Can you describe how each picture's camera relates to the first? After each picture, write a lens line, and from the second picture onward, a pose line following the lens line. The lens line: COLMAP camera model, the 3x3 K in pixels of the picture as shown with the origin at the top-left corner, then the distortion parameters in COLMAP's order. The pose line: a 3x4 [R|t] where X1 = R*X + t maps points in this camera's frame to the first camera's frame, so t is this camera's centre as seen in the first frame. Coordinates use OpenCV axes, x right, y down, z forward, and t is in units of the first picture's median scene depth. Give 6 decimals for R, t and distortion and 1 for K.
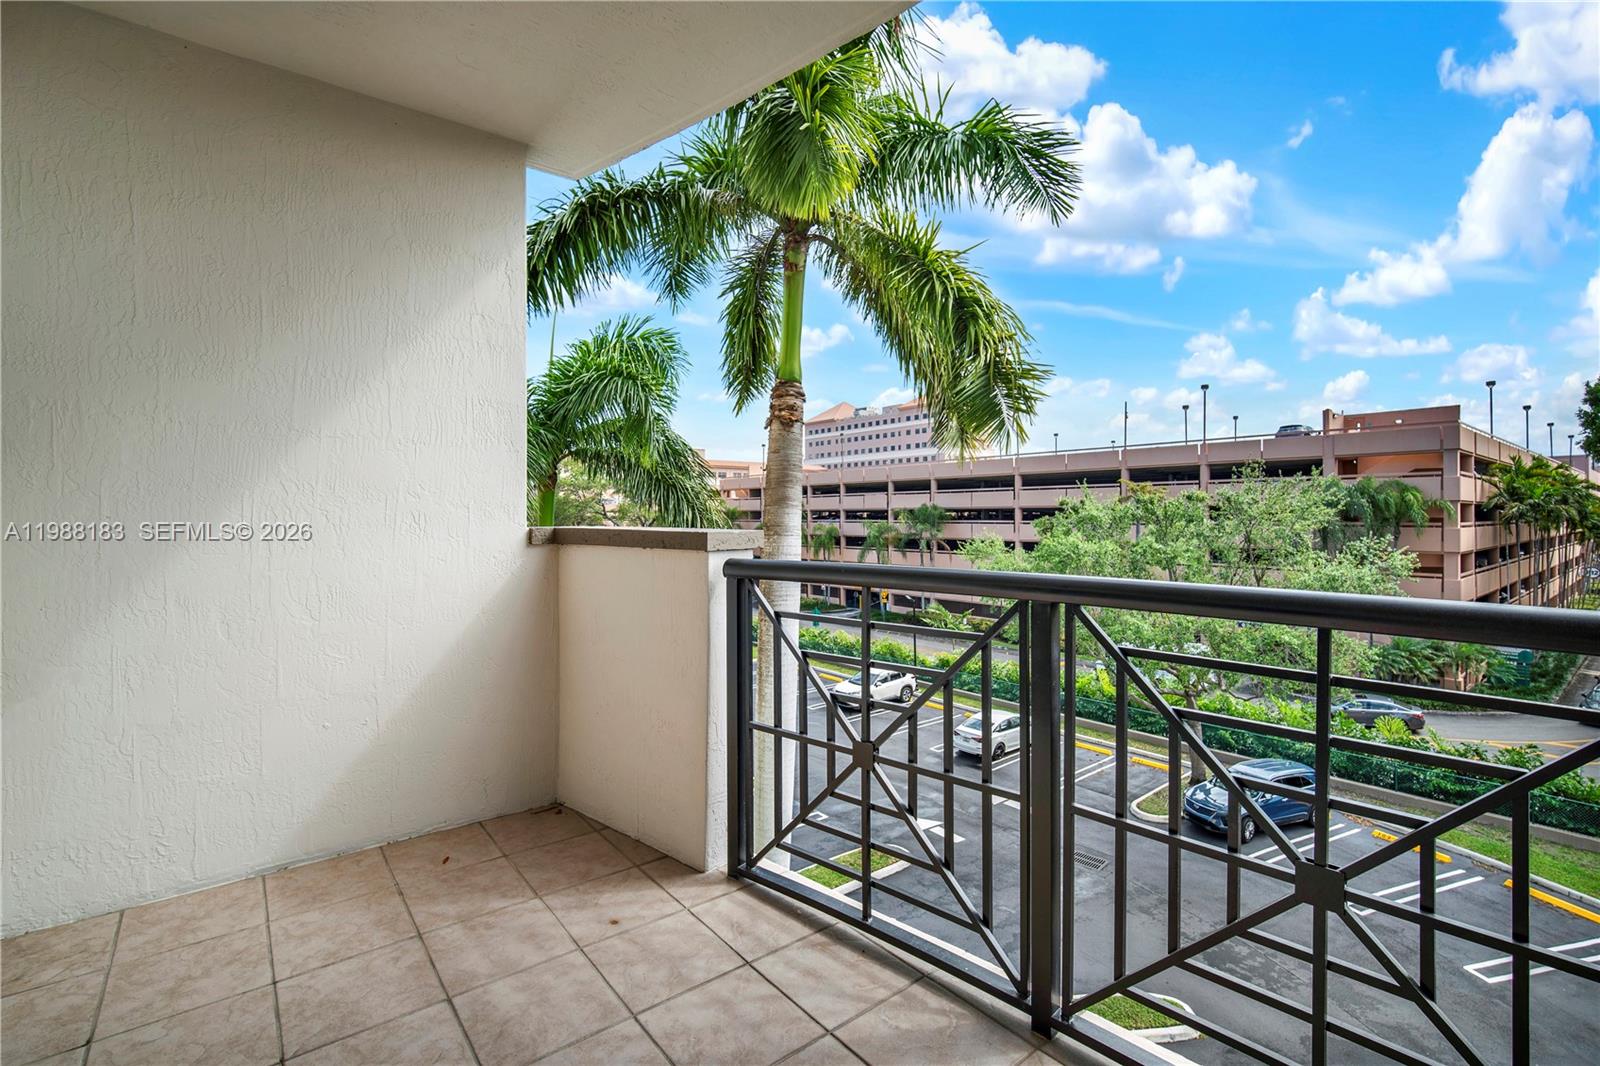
lens RADIAL K [[711.7, 0, 797.8], [0, 711.7, 507.7], [0, 0, 1]] dist [-0.000198, -0.000055]
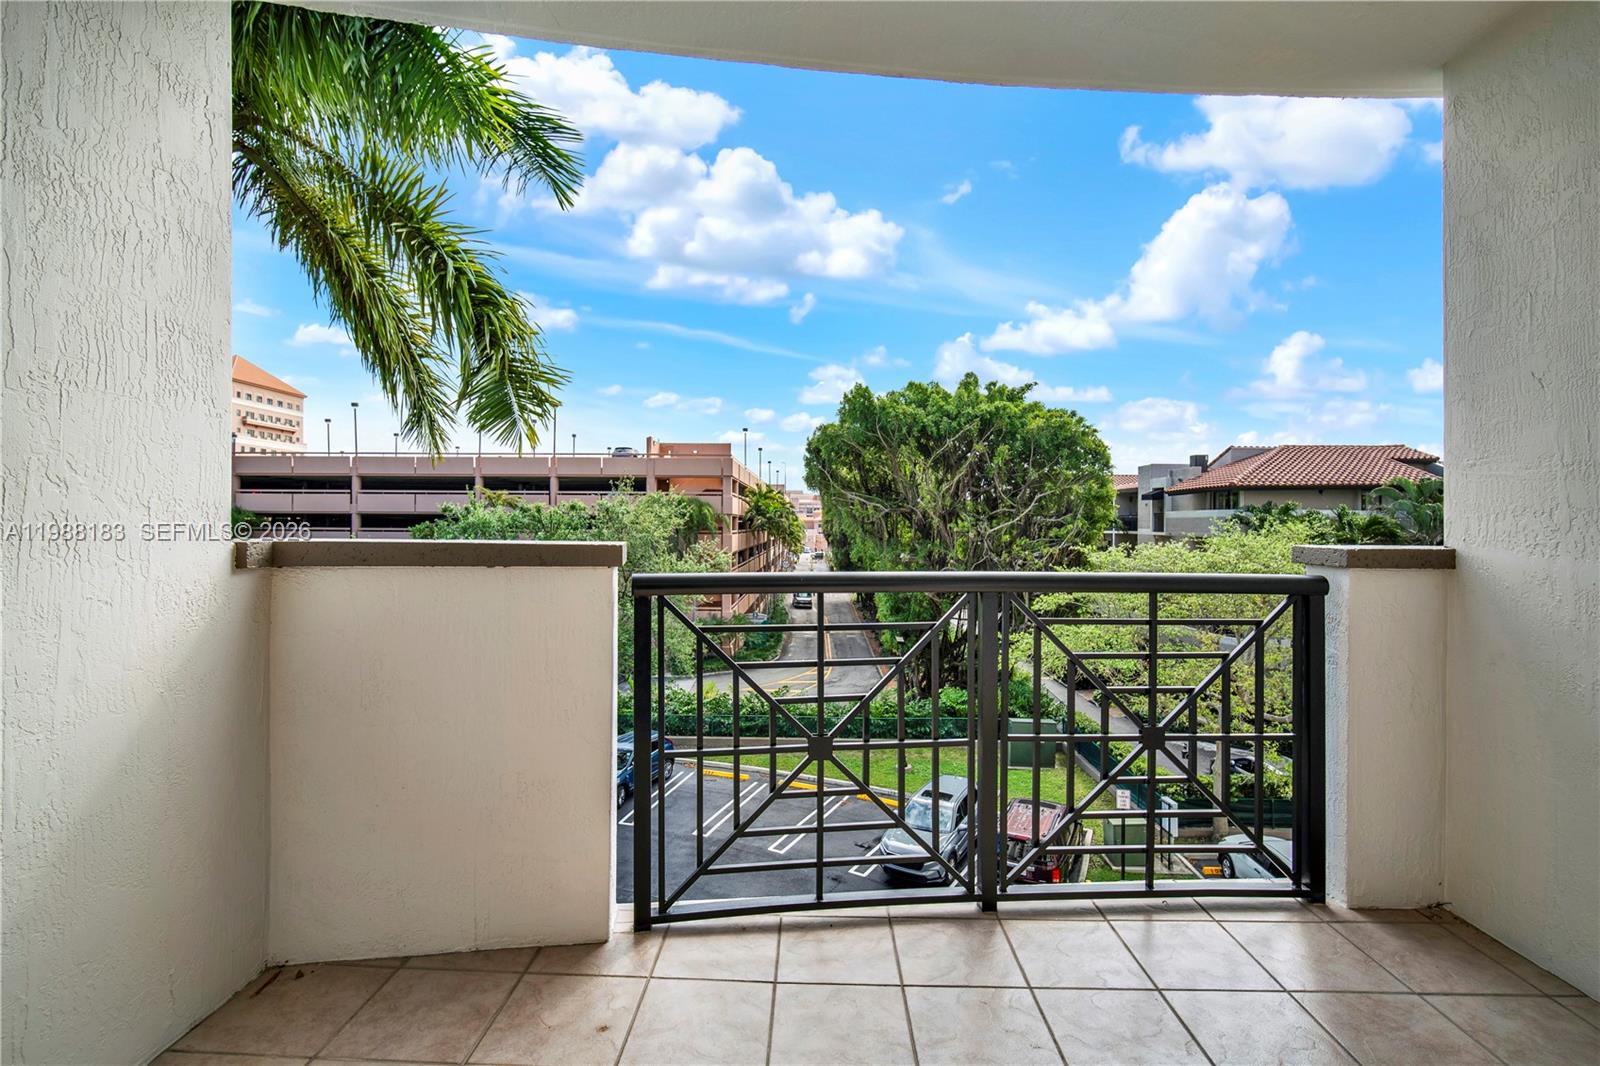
lens RADIAL K [[721.3, 0, 798.0], [0, 721.3, 520.1], [0, 0, 1]] dist [-0.008304, -0.000125]
pose [[0.648771, 0.012143, 0.760886, -0.108882], [-0.017540, 0.999846, -0.001001, 0.000470], [-0.760781, -0.012696, 0.648884, 0.046033]]
